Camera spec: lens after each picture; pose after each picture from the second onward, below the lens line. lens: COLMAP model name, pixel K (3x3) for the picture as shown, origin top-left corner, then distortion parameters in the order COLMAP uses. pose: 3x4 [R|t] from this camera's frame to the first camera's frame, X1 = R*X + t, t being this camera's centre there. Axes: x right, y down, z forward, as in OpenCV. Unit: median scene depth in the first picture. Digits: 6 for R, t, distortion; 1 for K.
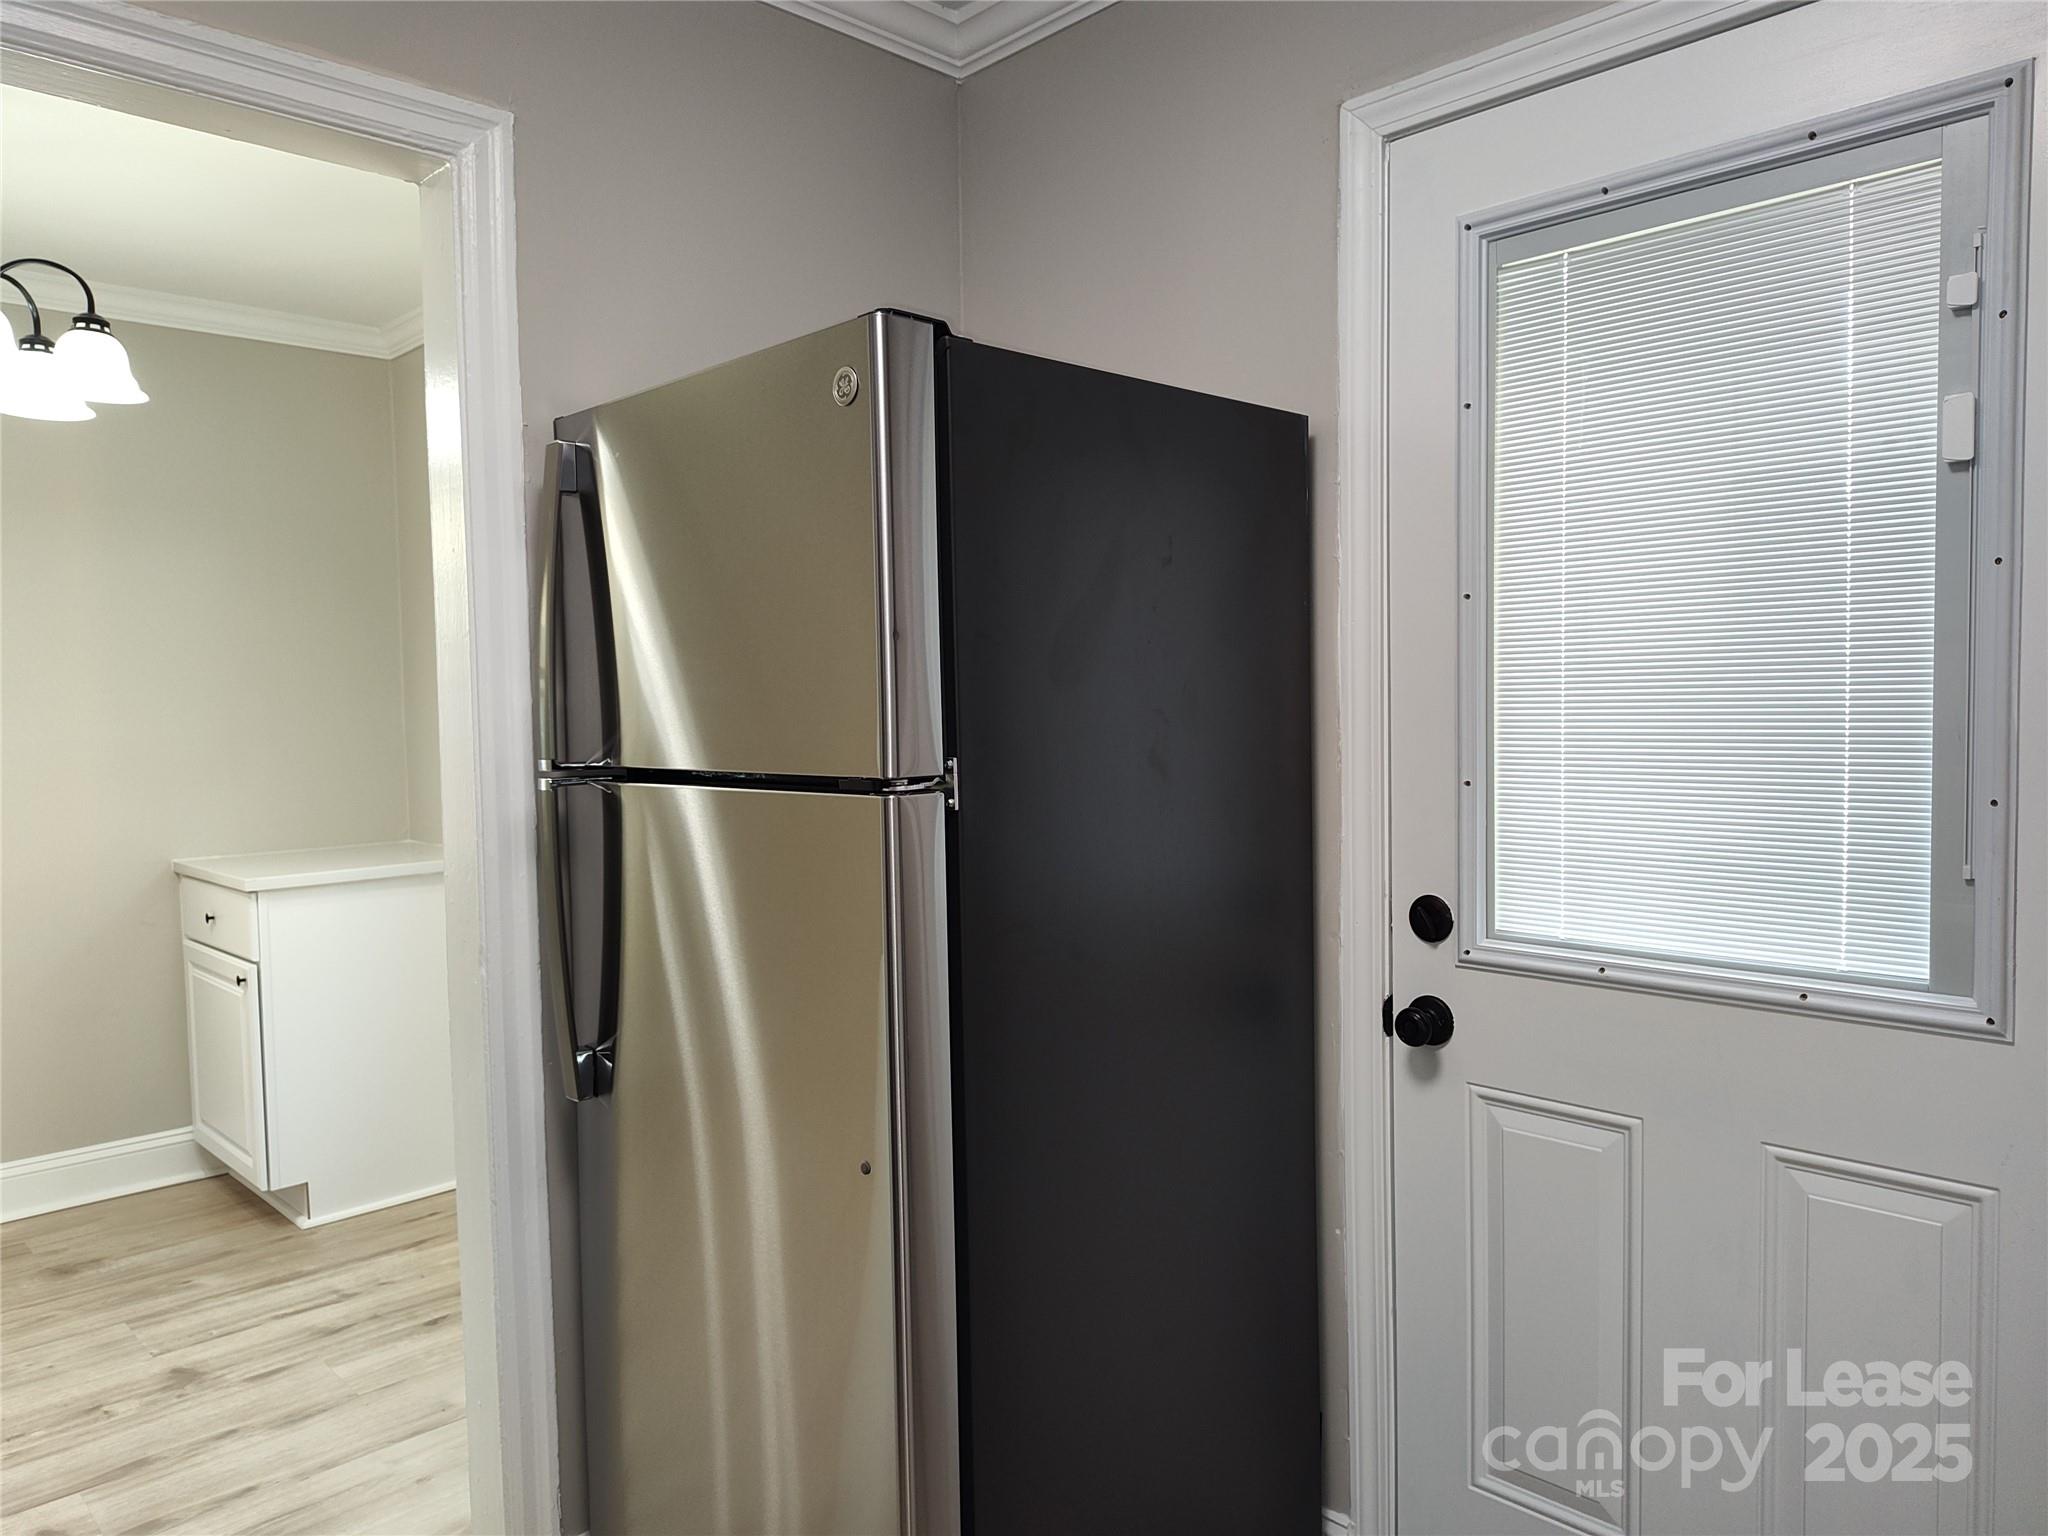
lens RADIAL K [[1397.3, 0, 1024.3], [0, 1397.3, 773.0], [0, 0, 1]] dist [0.030311, -0.000890]
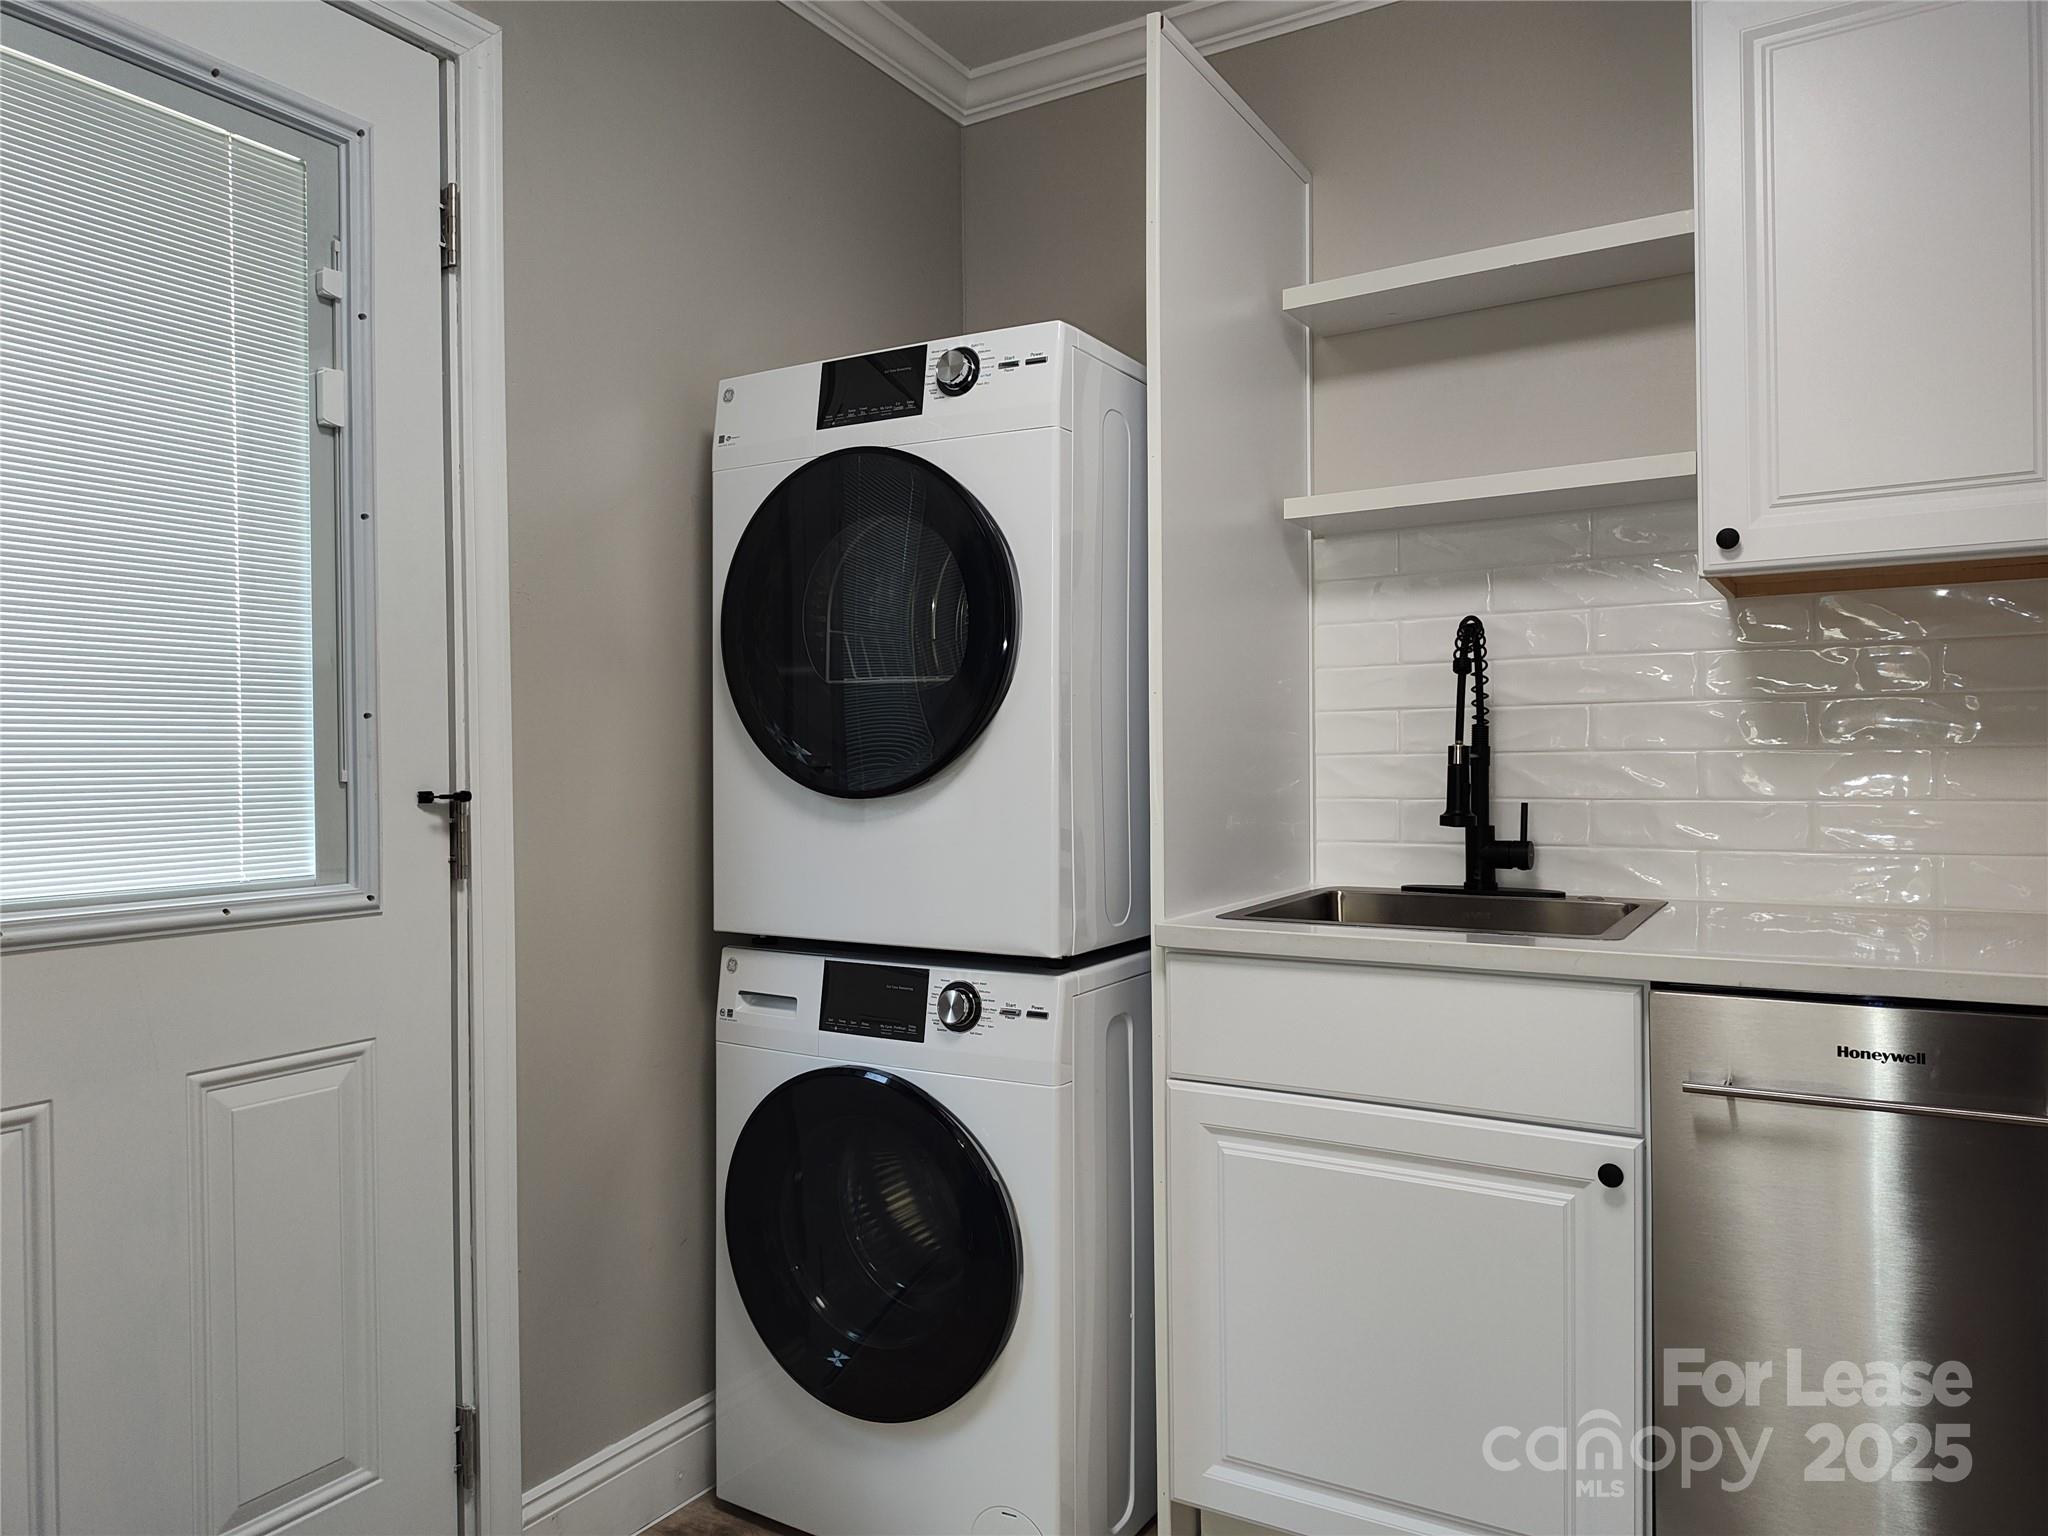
lens RADIAL K [[1397.3, 0, 1027.1], [0, 1397.3, 765.3], [0, 0, 1]] dist [0.030311, -0.000890]
pose [[-0.231269, 0.019772, 0.972689, -0.592208], [0.068236, 0.997661, -0.004056, 0.102808], [-0.970494, 0.065434, -0.232078, 0.708360]]
